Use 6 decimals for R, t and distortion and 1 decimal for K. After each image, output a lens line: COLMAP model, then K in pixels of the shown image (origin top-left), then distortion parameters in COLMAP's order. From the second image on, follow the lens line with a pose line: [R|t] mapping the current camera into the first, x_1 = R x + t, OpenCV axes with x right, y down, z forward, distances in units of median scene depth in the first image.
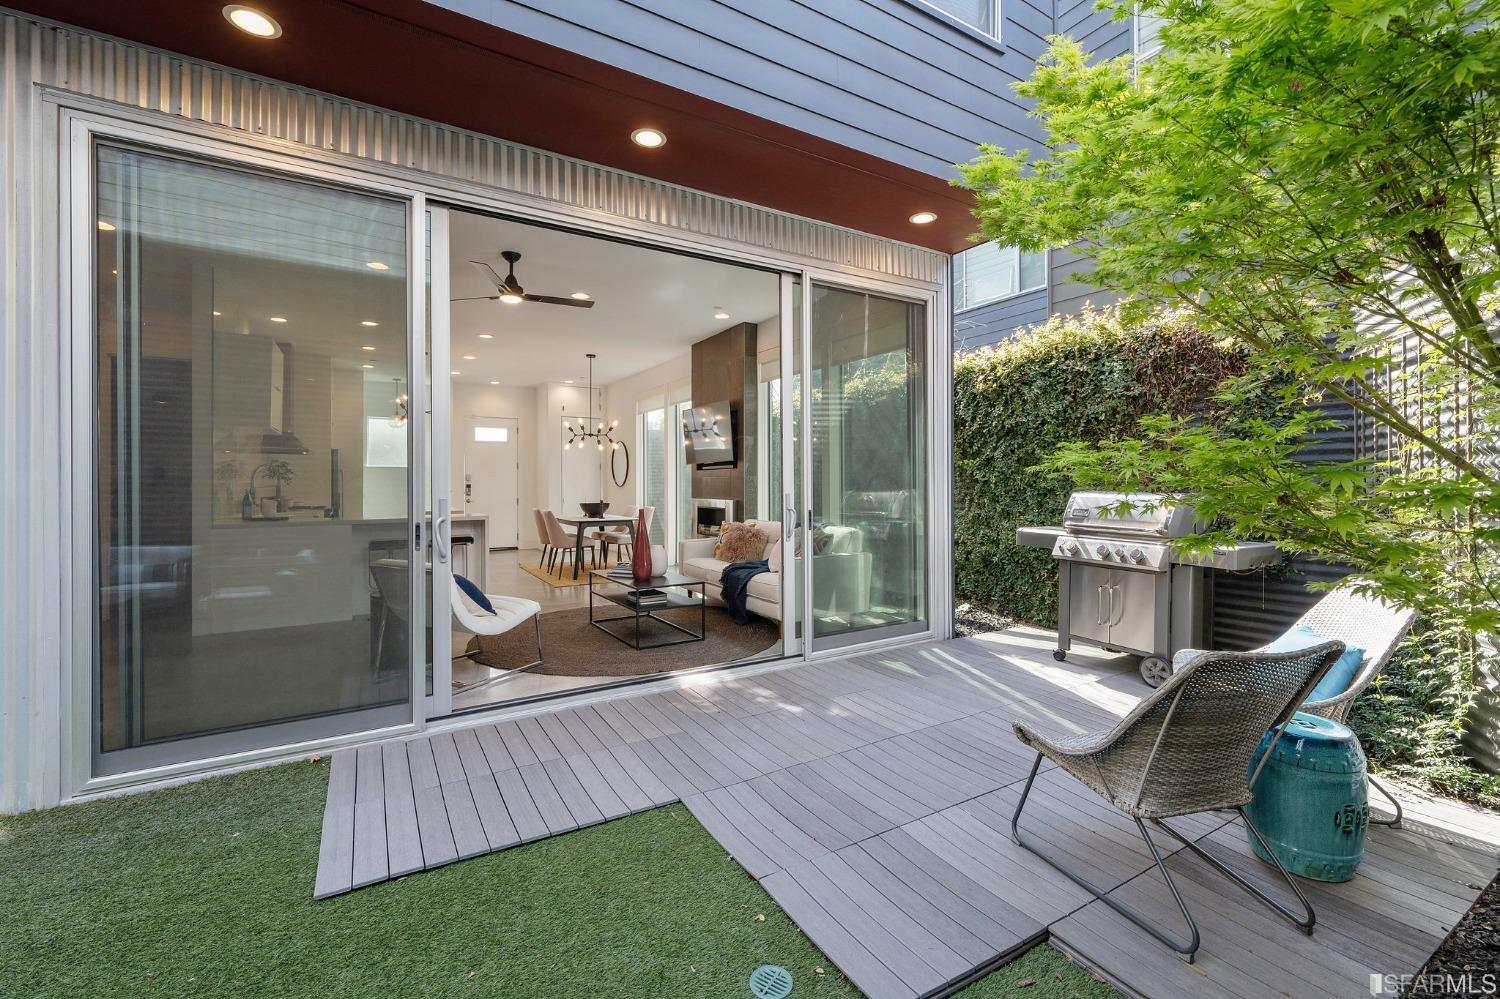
lens RADIAL K [[641.6, 0, 756.2], [0, 641.6, 480.5], [0, 0, 1]] dist [-0.000270, -0.000078]
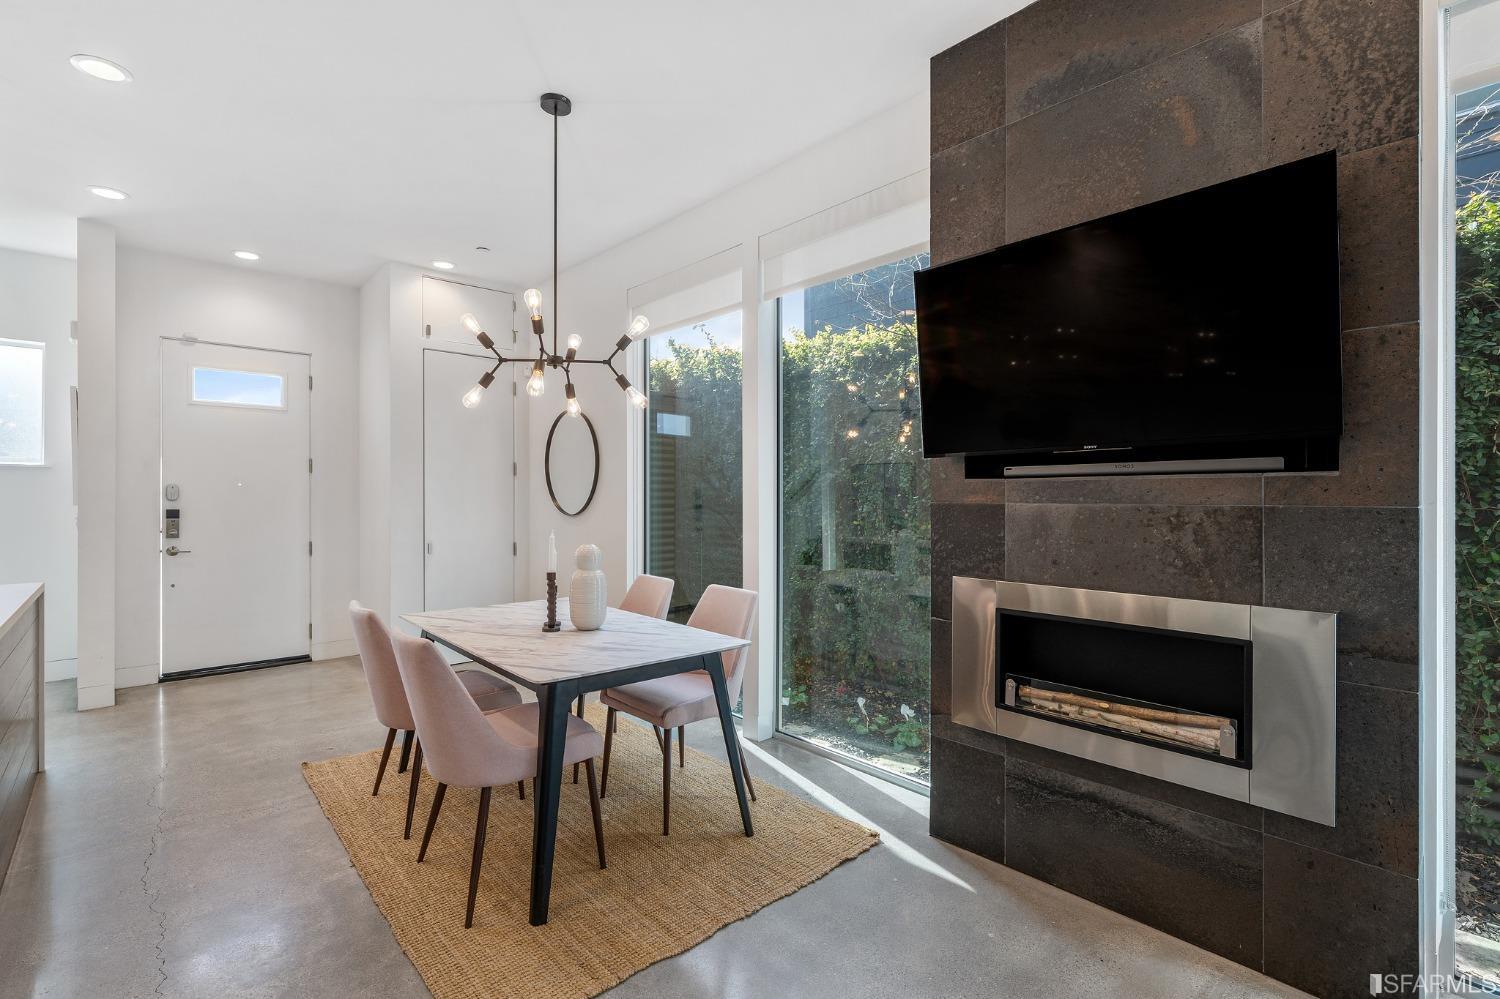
lens RADIAL K [[701.2, 0, 748.6], [0, 701.2, 496.0], [0, 0, 1]] dist [0.001992, 0.000000]
pose [[0.983289, 0.005058, 0.181983, -0.451945], [-0.005972, 0.999972, 0.004474, -0.016207], [-0.181955, -0.005486, 0.983291, 1.296265]]
